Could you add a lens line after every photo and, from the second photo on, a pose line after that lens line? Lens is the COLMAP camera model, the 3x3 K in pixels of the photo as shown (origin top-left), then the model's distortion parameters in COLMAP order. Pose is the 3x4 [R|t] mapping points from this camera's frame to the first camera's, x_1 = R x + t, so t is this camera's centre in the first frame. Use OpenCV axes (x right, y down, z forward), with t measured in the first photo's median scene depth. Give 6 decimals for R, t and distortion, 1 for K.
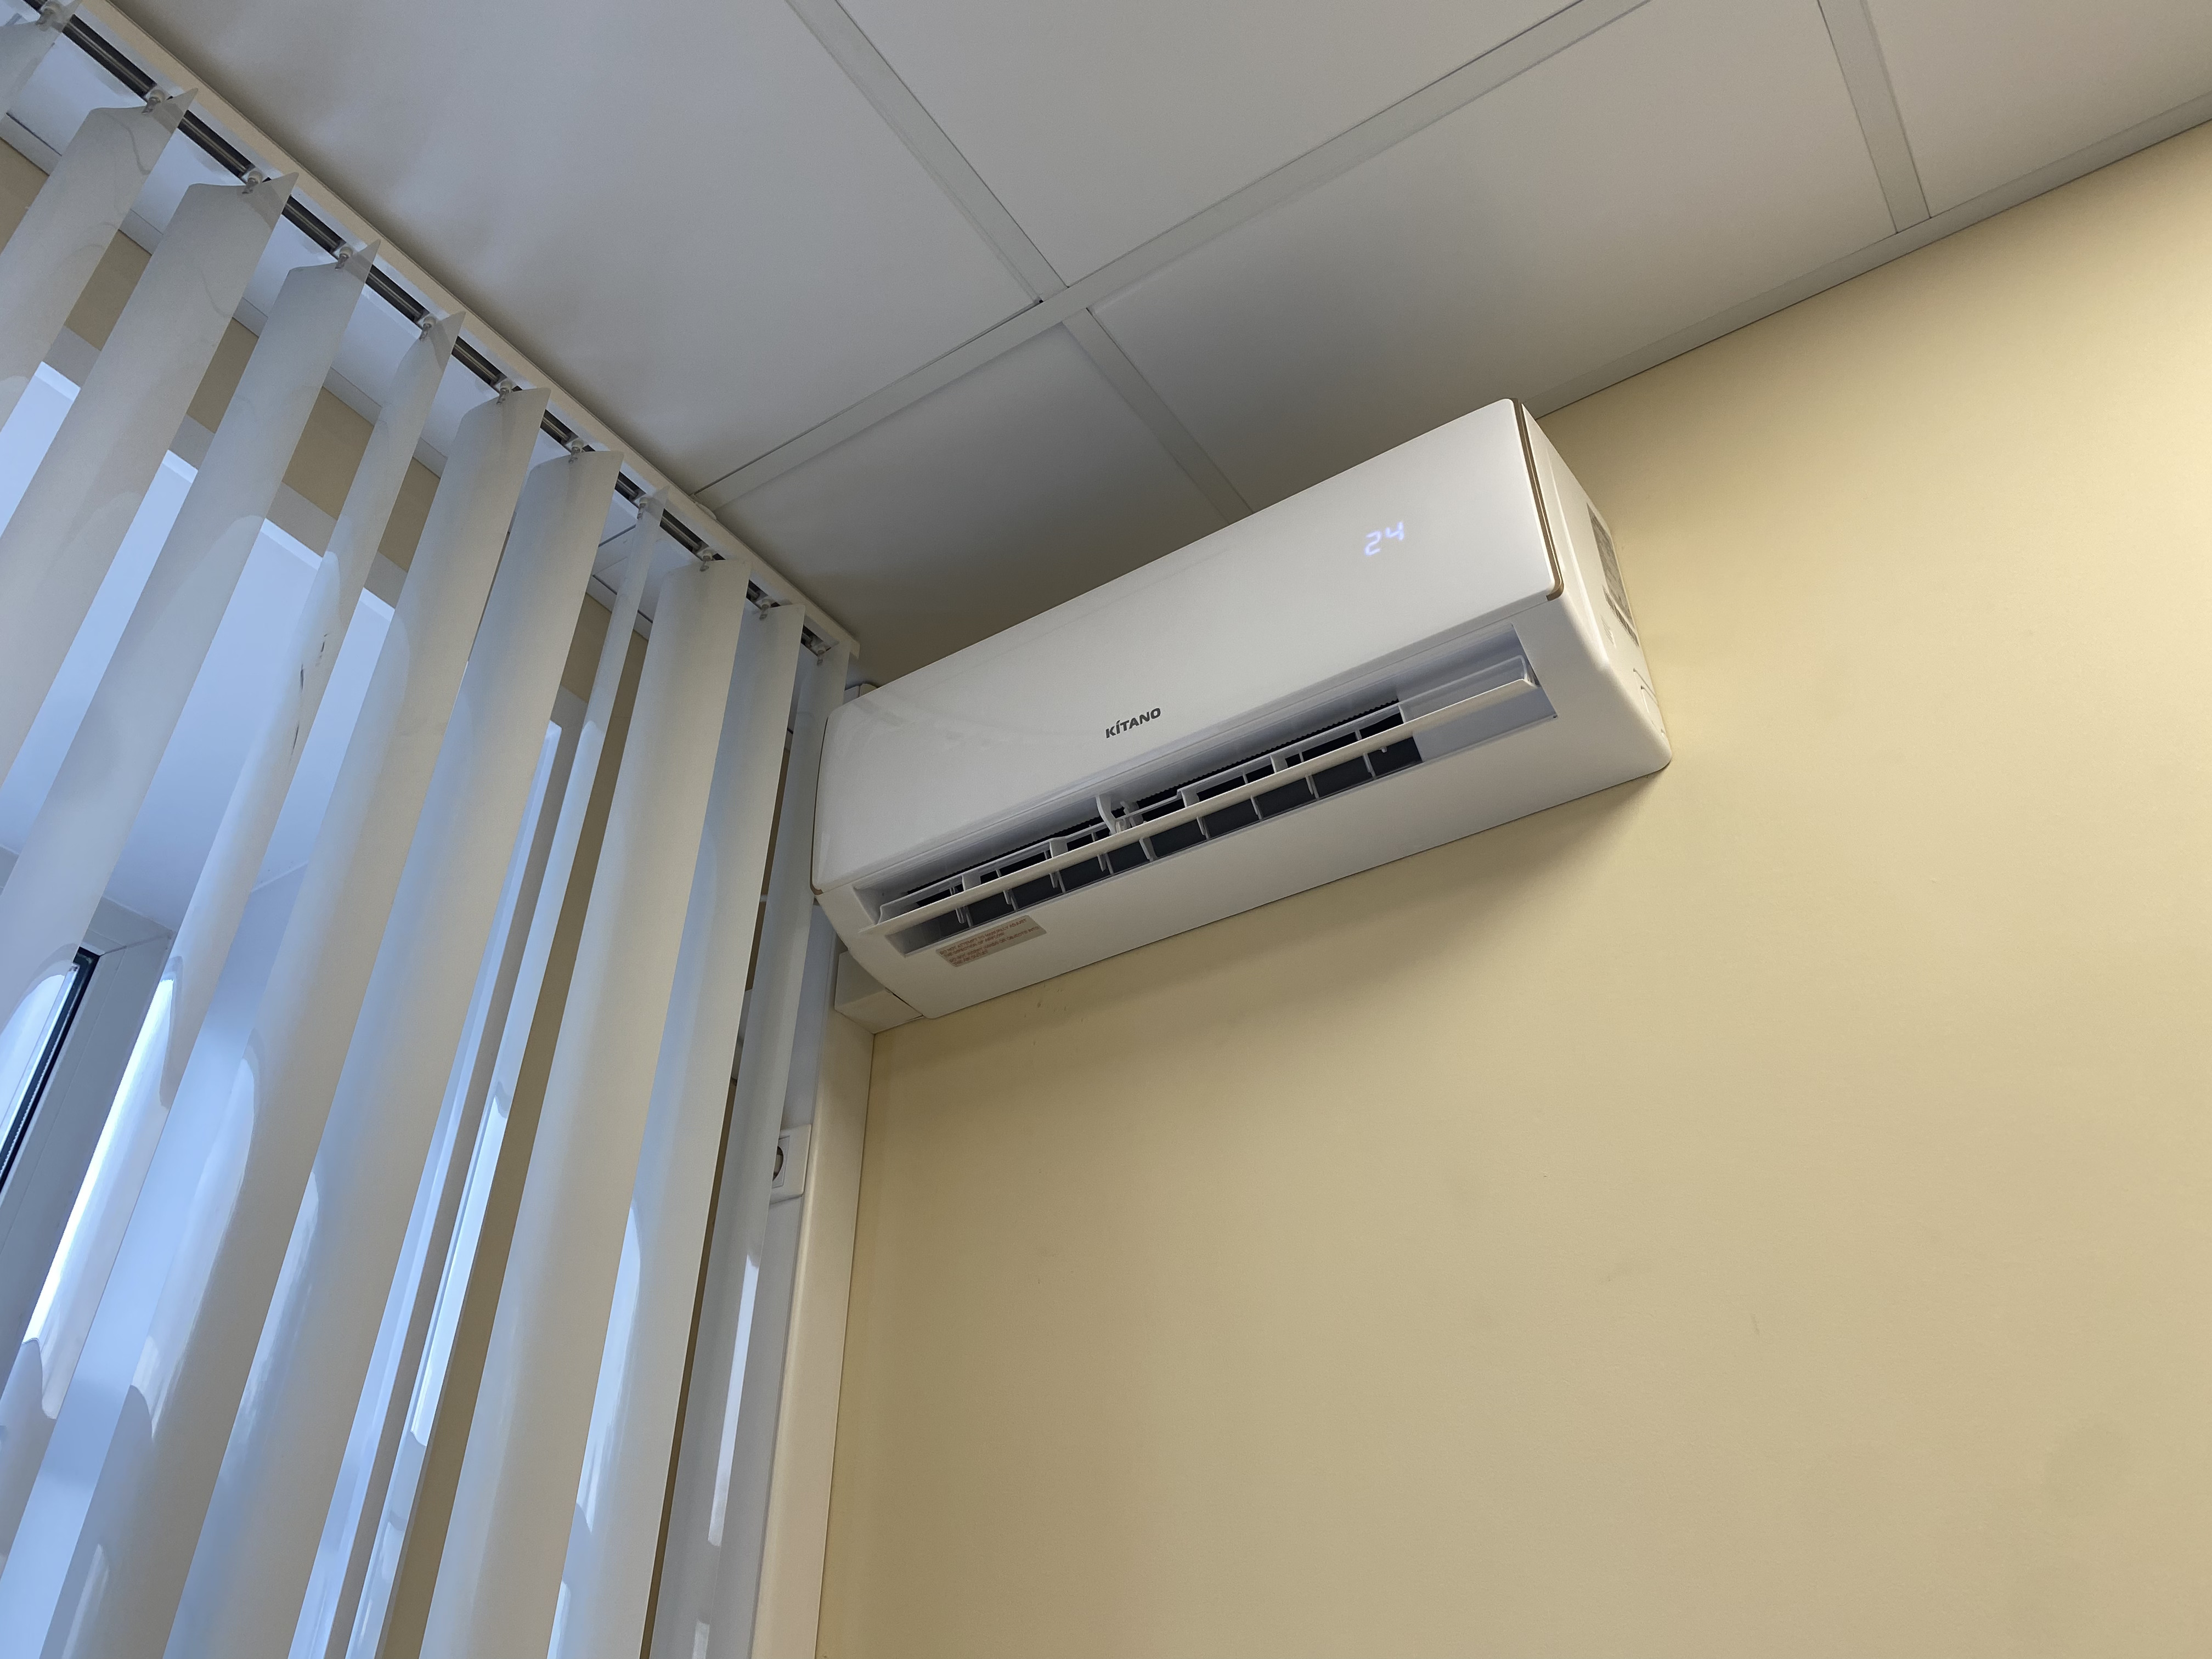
lens RADIAL K [[1689.2, 0, 1076.9], [0, 1689.2, 834.2], [0, 0, 1]] dist [0.076844, -0.002307]
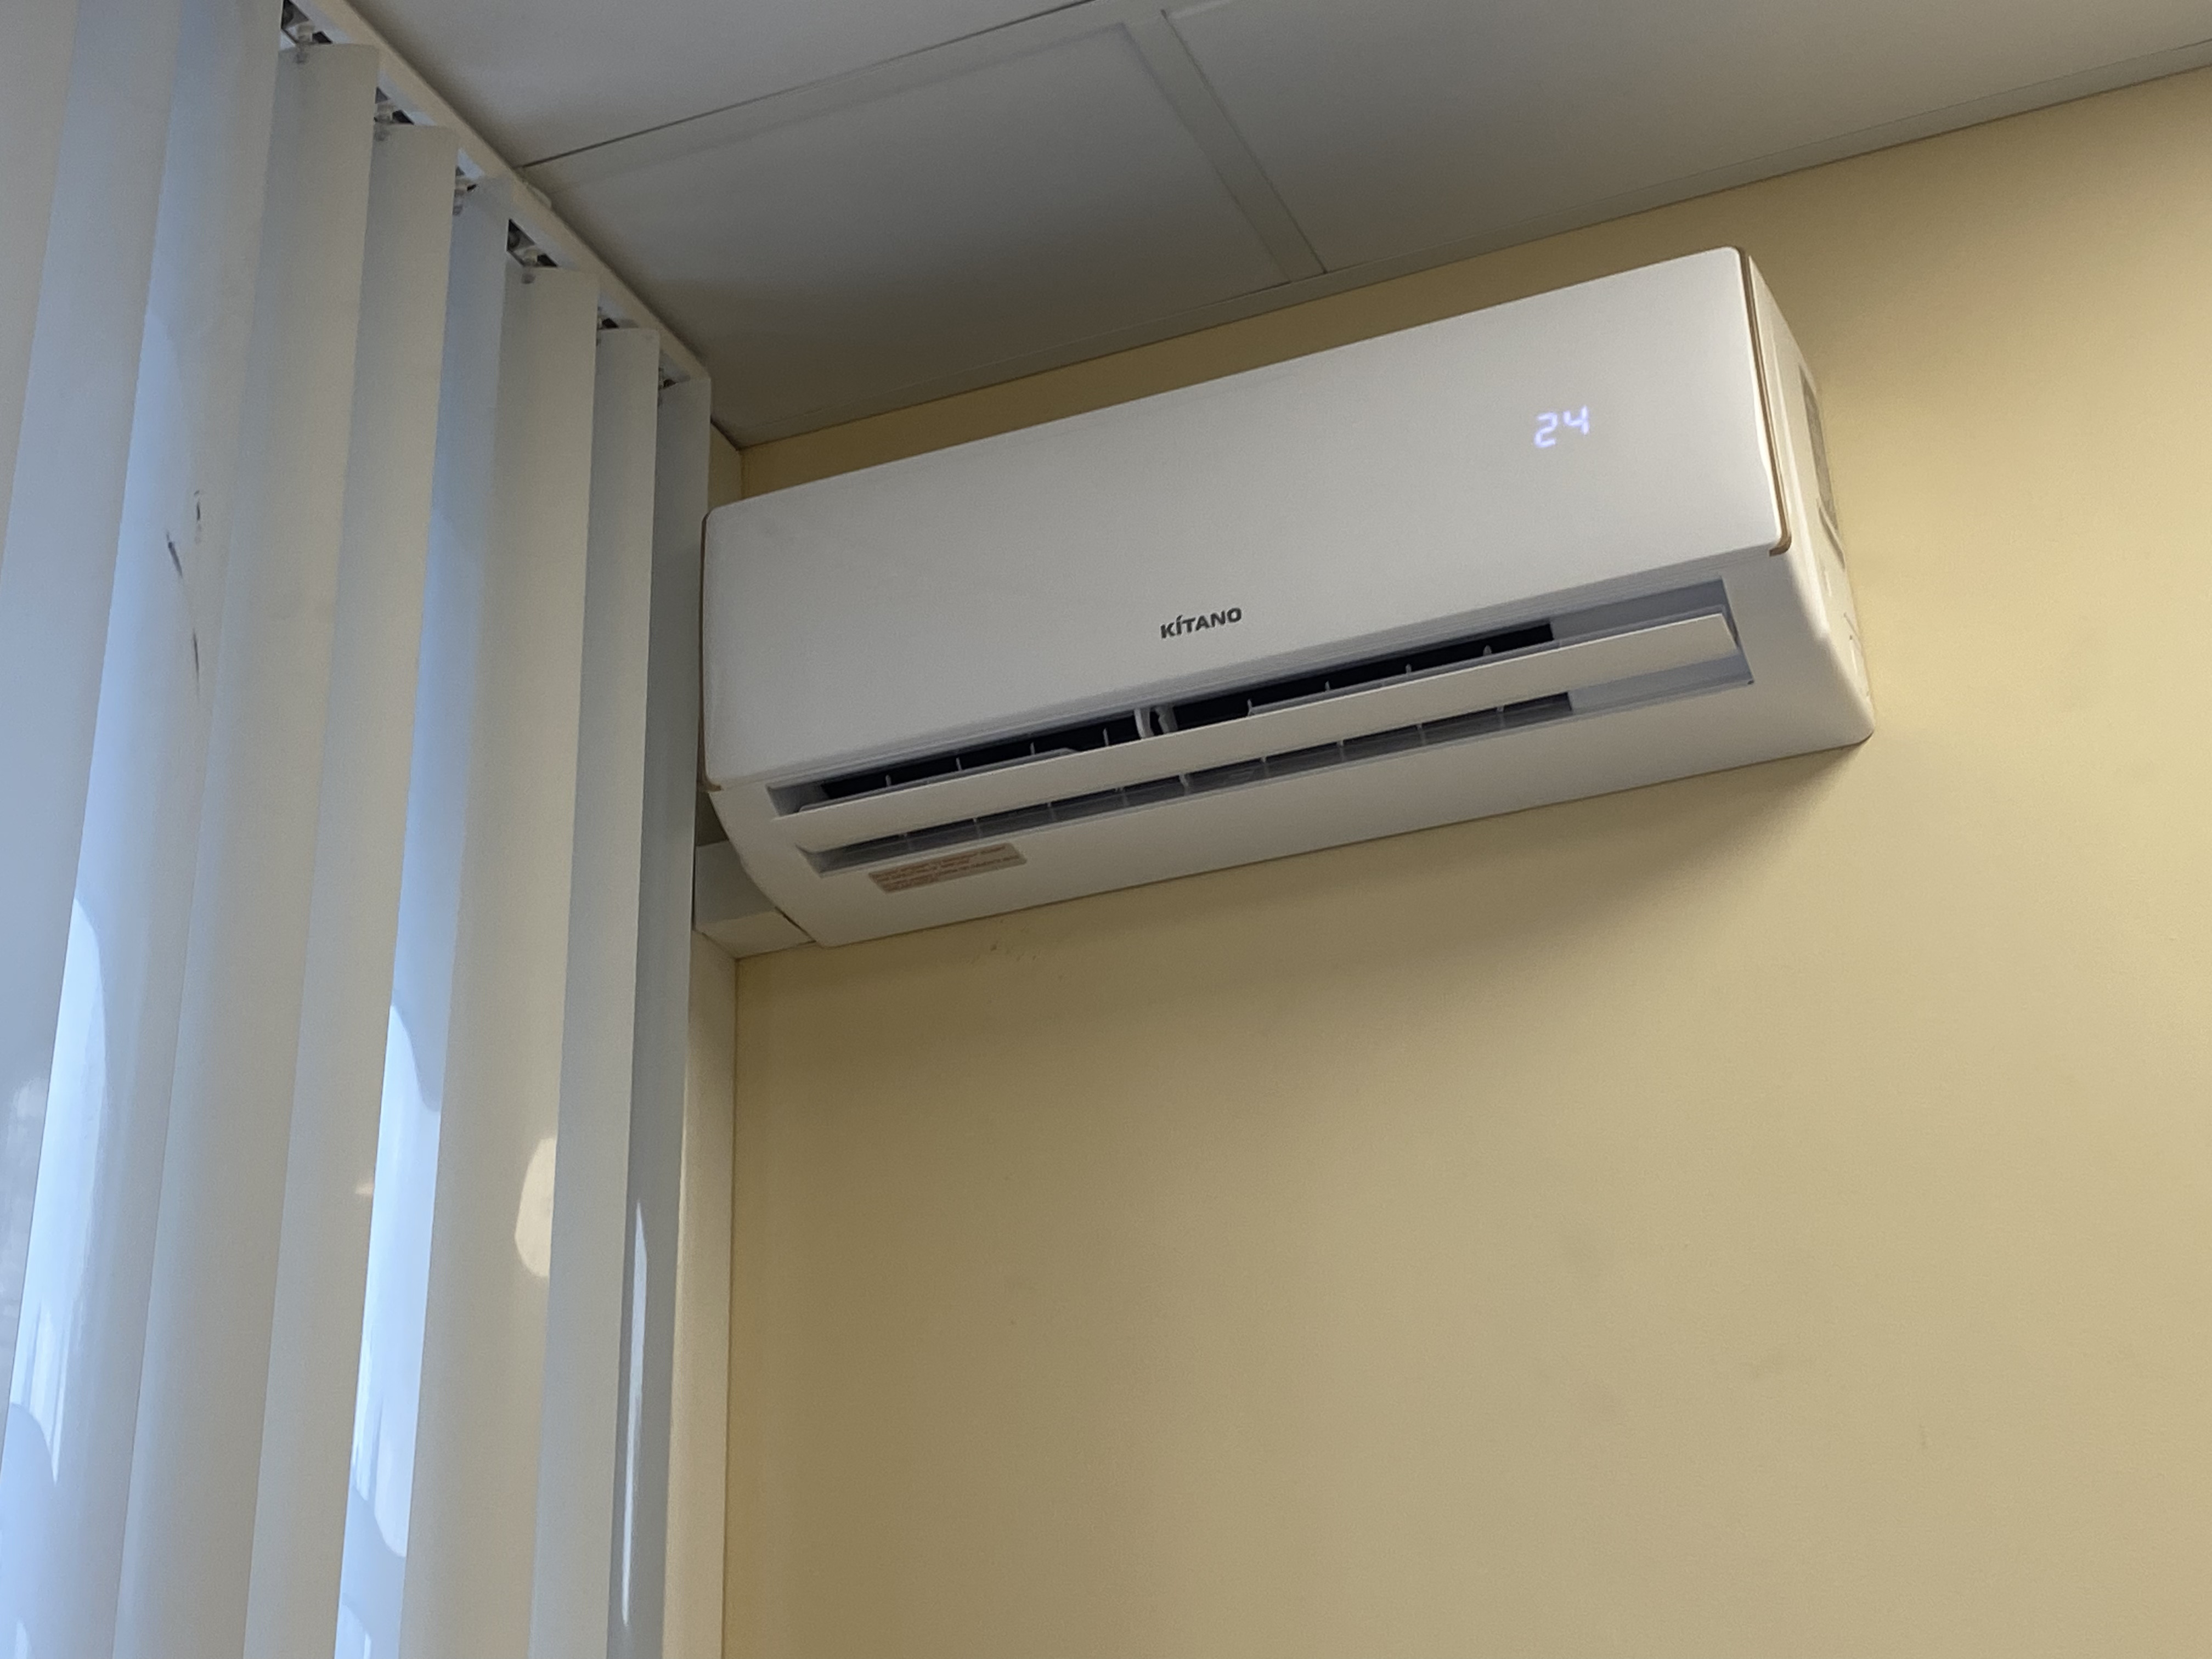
lens RADIAL K [[3183.1, 0, 1053.8], [0, 3183.1, 829.1], [0, 0, 1]] dist [0.137978, -0.016274]
pose [[0.980992, 0.046690, 0.188346, -0.293800], [-0.080339, 0.981250, 0.175199, -0.219015], [-0.176635, -0.187000, 0.966349, -0.375431]]
